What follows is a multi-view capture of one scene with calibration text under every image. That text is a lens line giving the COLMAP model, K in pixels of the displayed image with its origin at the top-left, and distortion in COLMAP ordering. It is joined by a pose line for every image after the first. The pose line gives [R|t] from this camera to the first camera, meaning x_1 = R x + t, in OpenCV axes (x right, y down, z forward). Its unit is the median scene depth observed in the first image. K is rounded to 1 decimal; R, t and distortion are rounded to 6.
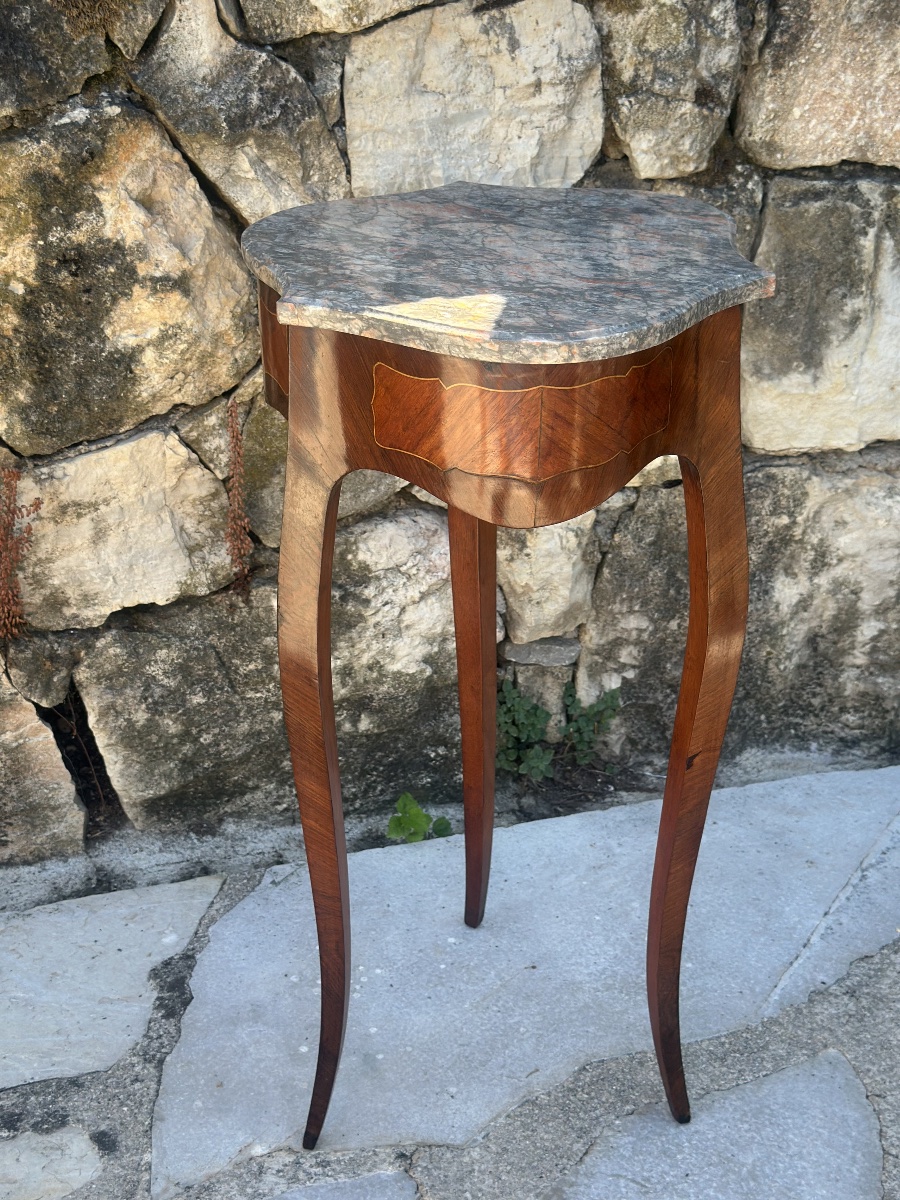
lens RADIAL K [[1683.3, 0, 448.0], [0, 1683.3, 592.6], [0, 0, 1]] dist [0.225333, 0.000000]
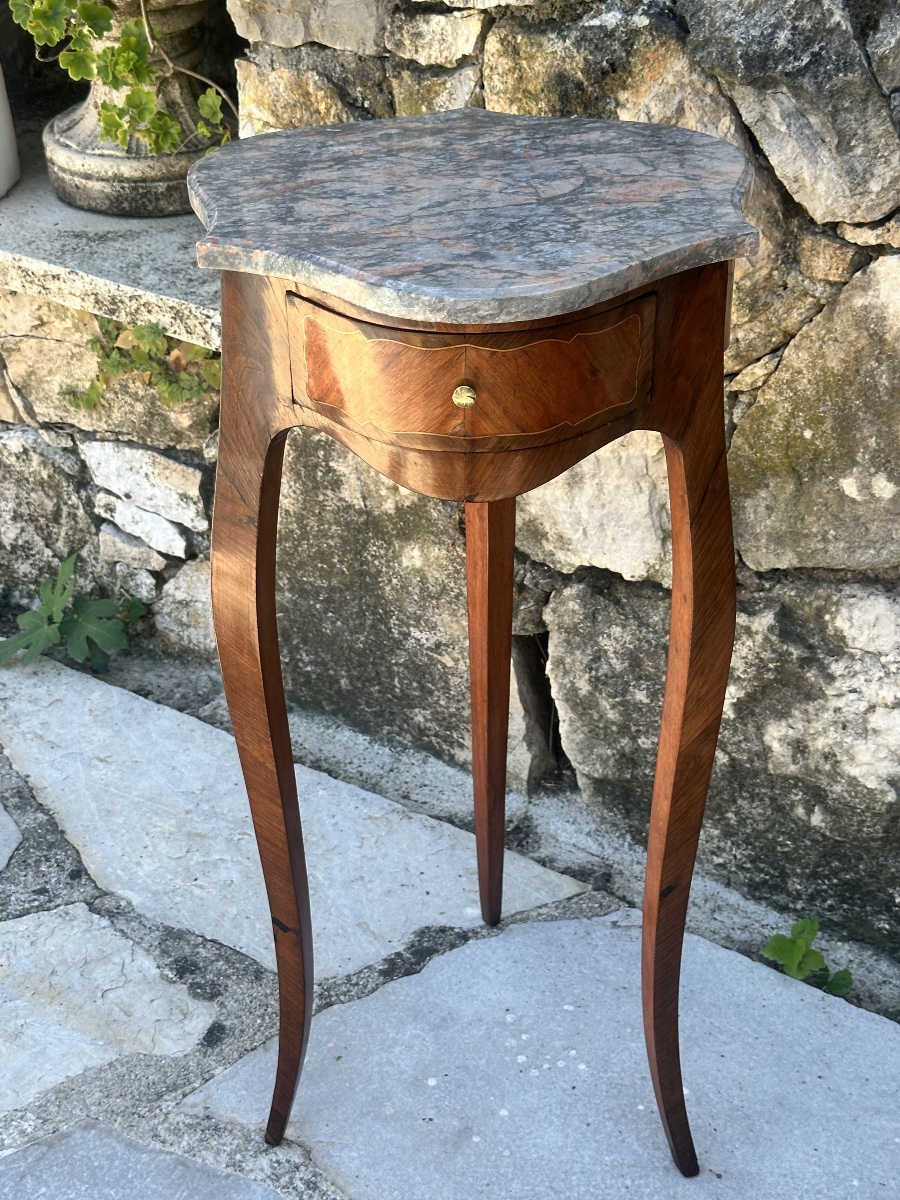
lens RADIAL K [[1893.3, 0, 448.5], [0, 1893.3, 607.3], [0, 0, 1]] dist [0.216166, 0.000000]
pose [[0.643968, 0.402886, -0.650376, 0.465773], [-0.354839, 0.910426, 0.212636, -0.173950], [0.677787, 0.093848, 0.729245, 0.242338]]
